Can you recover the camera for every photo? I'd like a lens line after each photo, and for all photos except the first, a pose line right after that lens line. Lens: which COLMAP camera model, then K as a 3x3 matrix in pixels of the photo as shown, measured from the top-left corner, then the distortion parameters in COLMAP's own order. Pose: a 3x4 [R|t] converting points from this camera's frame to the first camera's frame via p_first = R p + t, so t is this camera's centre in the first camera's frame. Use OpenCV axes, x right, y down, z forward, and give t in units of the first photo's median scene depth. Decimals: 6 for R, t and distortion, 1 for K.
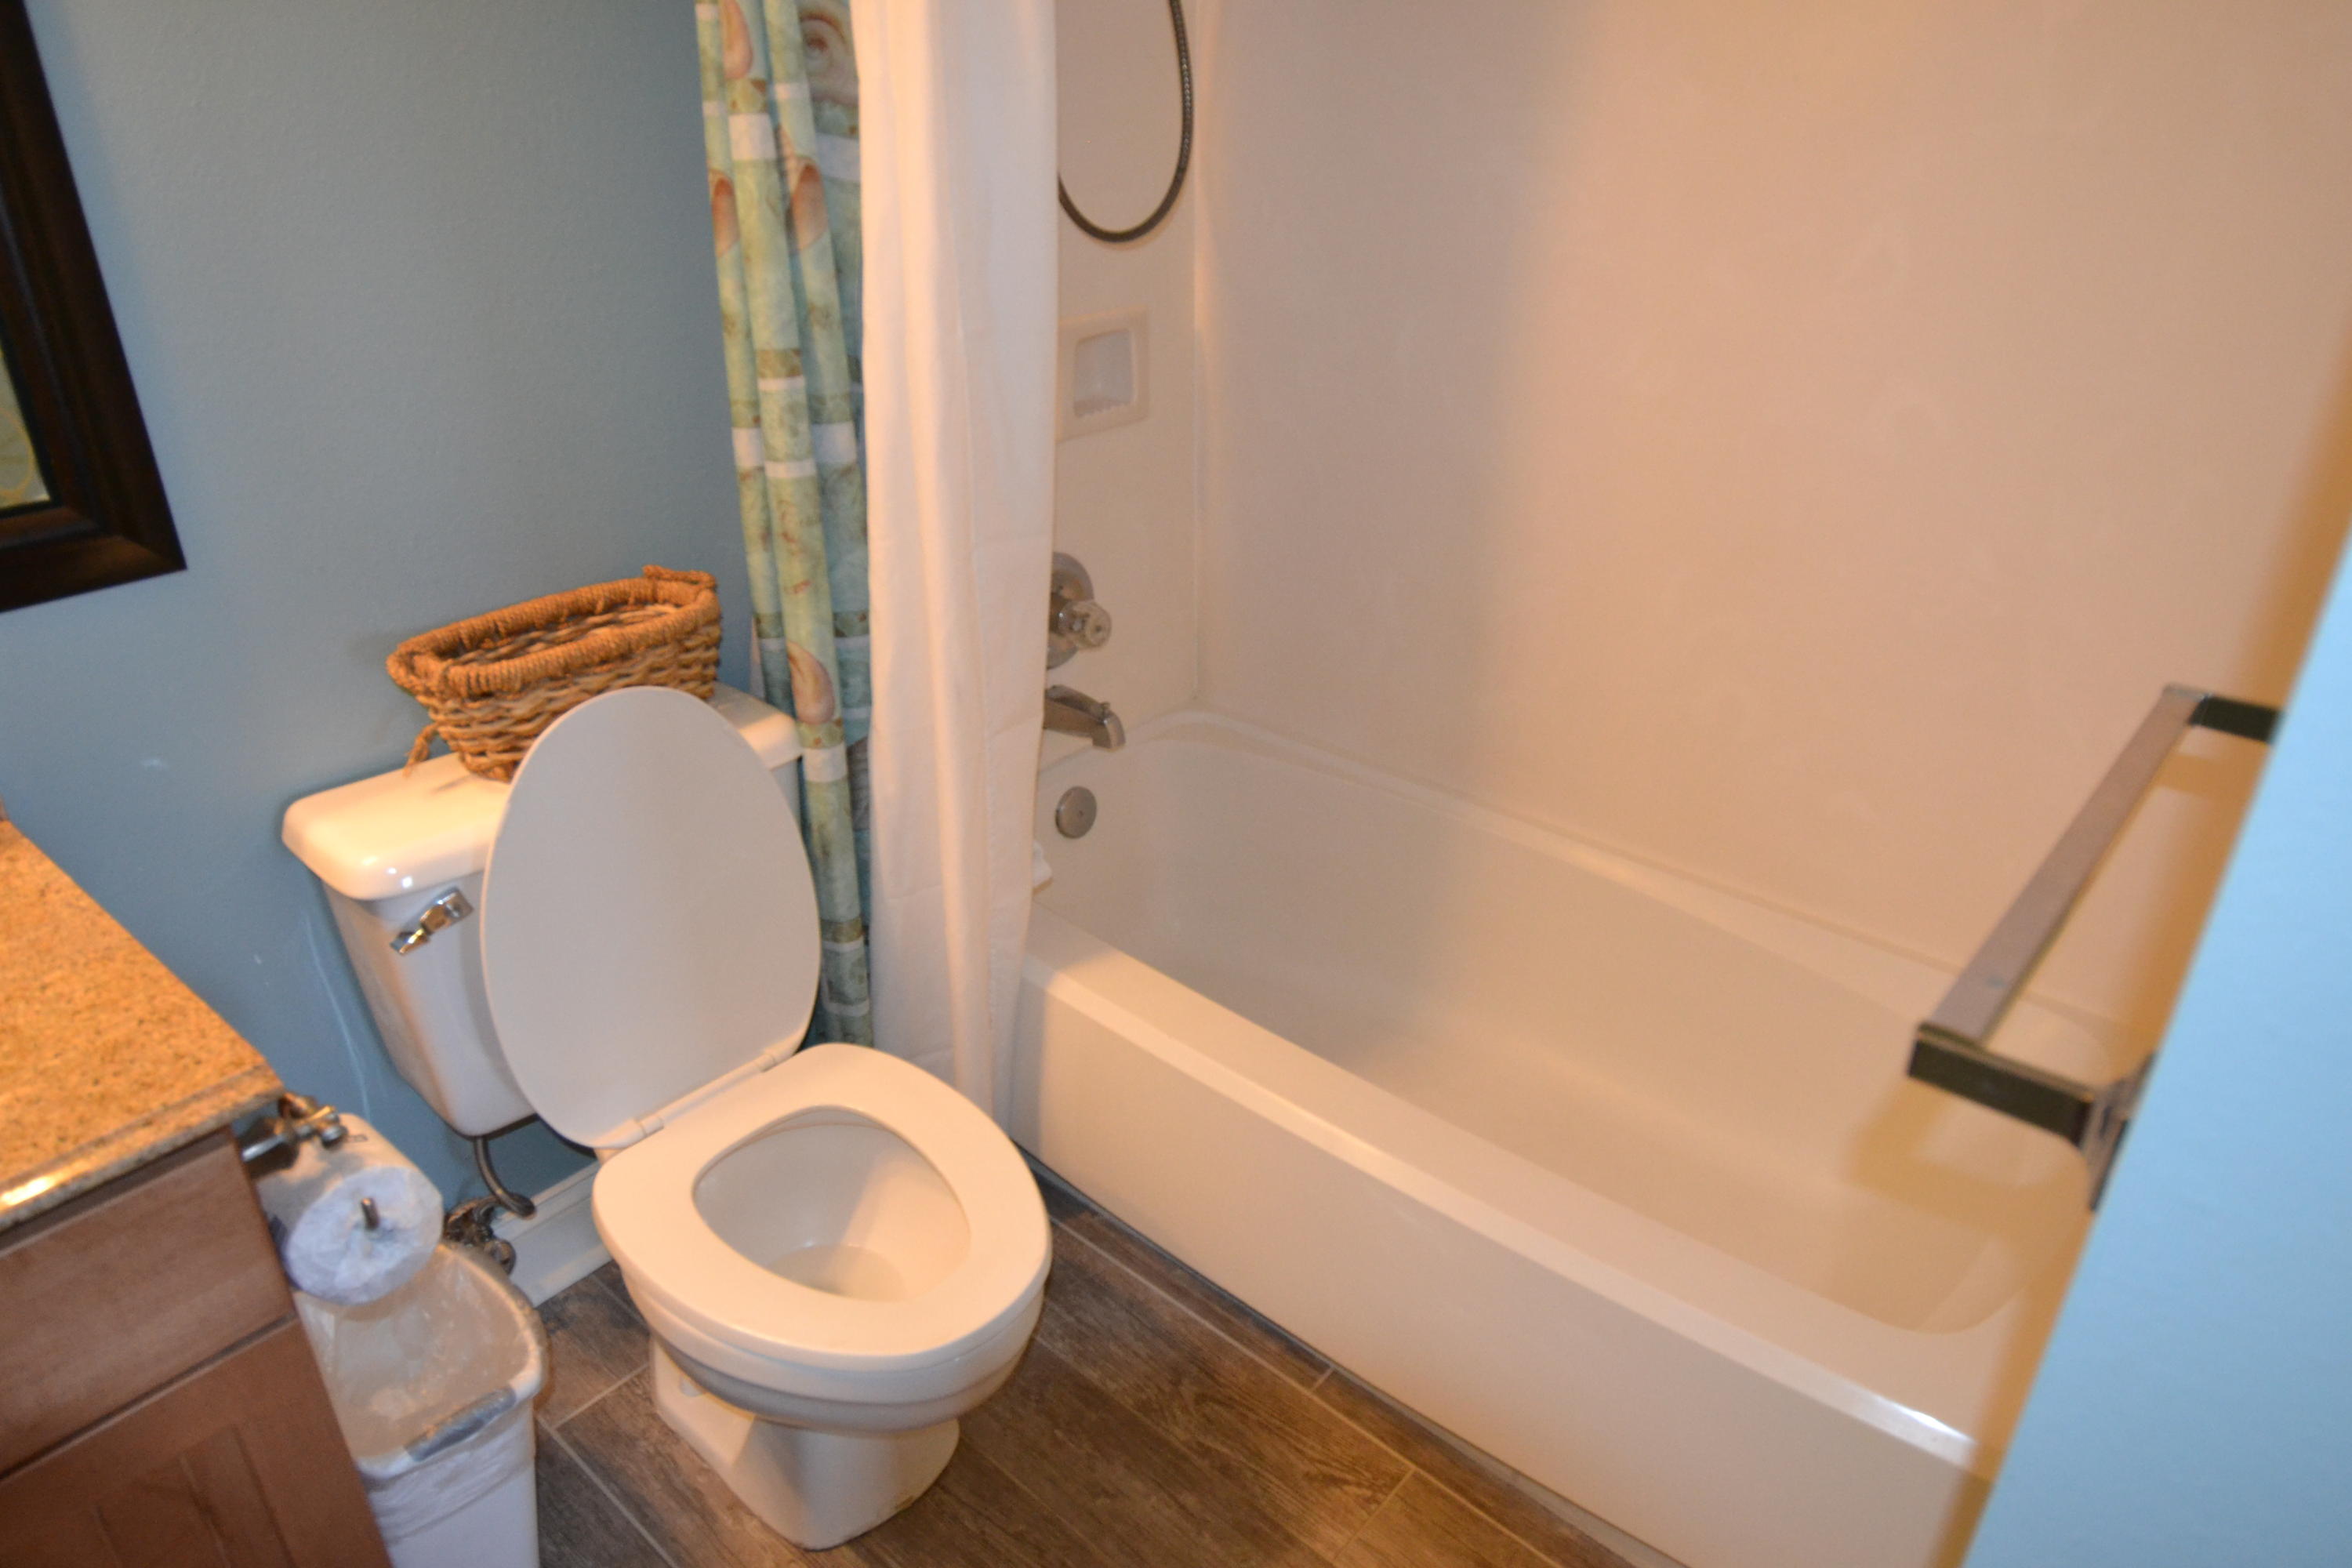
lens RADIAL K [[1474.5, 0, 1176.6], [0, 1474.5, 778.0], [0, 0, 1]] dist [0.046818, -0.054350]
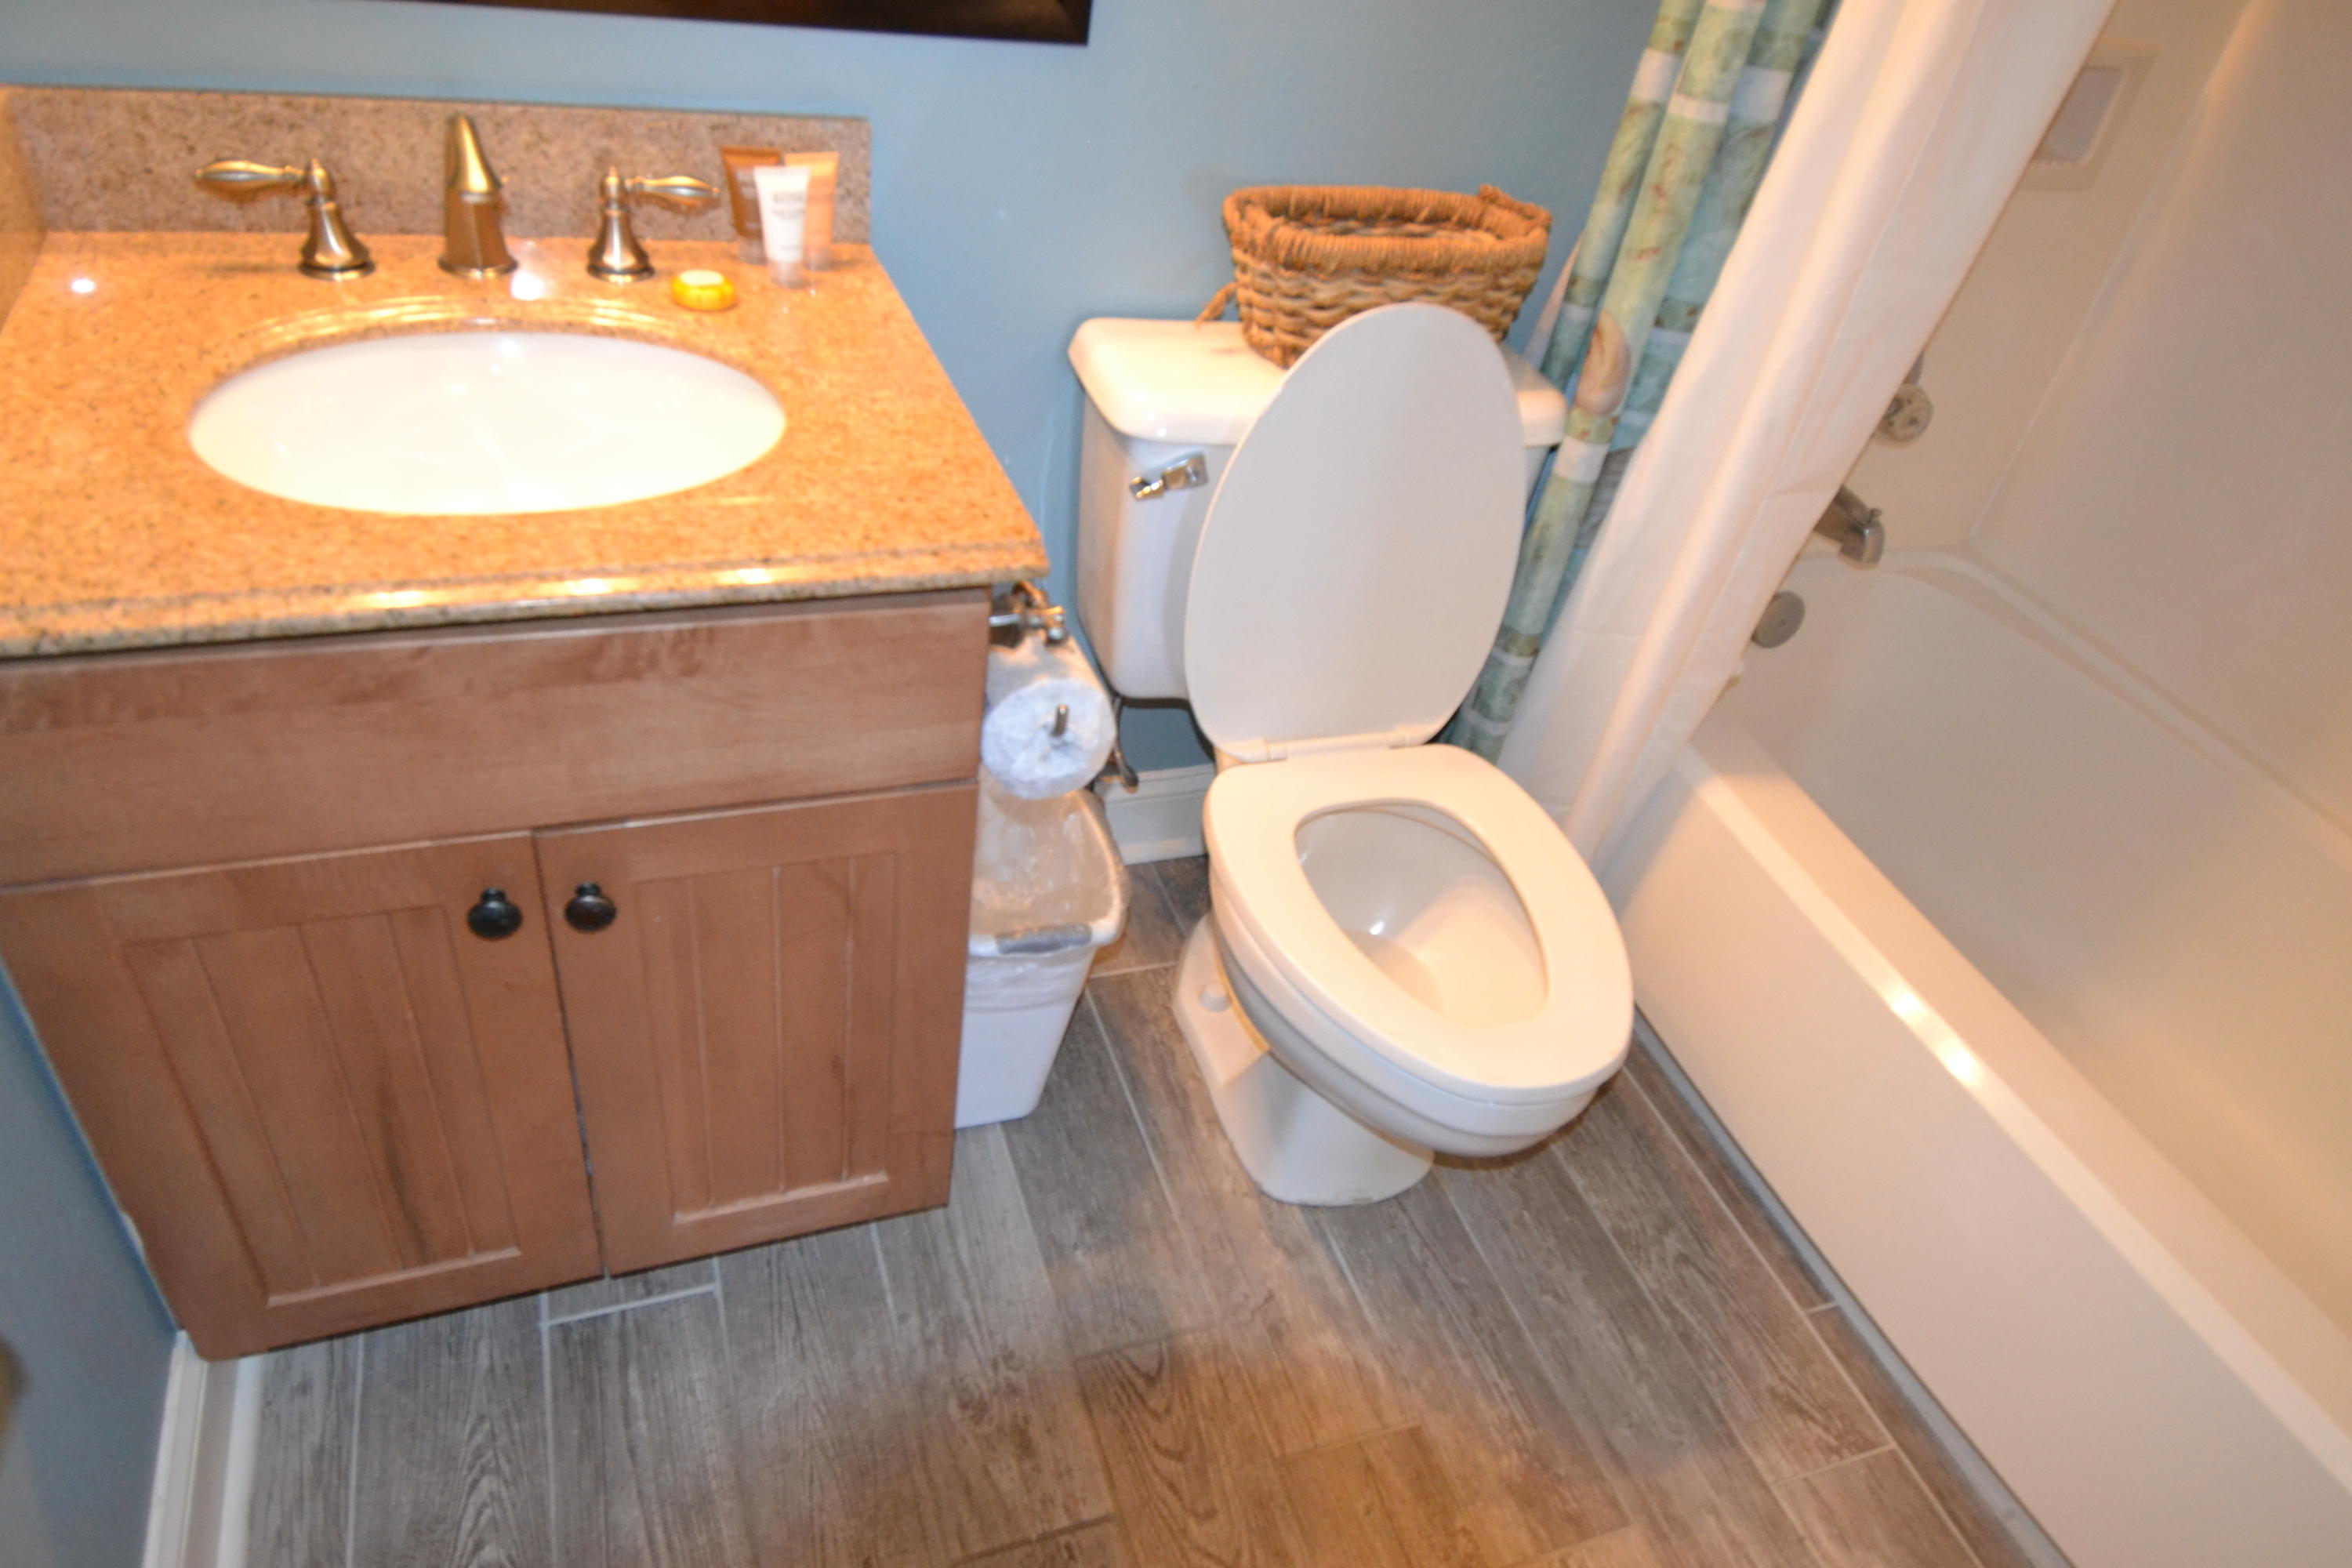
lens RADIAL K [[1474.5, 0, 1176.1], [0, 1474.5, 780.6], [0, 0, 1]] dist [0.046818, -0.054350]
pose [[0.865741, 0.396822, -0.305001, -0.104108], [-0.341054, 0.913754, 0.220763, 0.056107], [0.366299, -0.087101, 0.926412, 0.060408]]
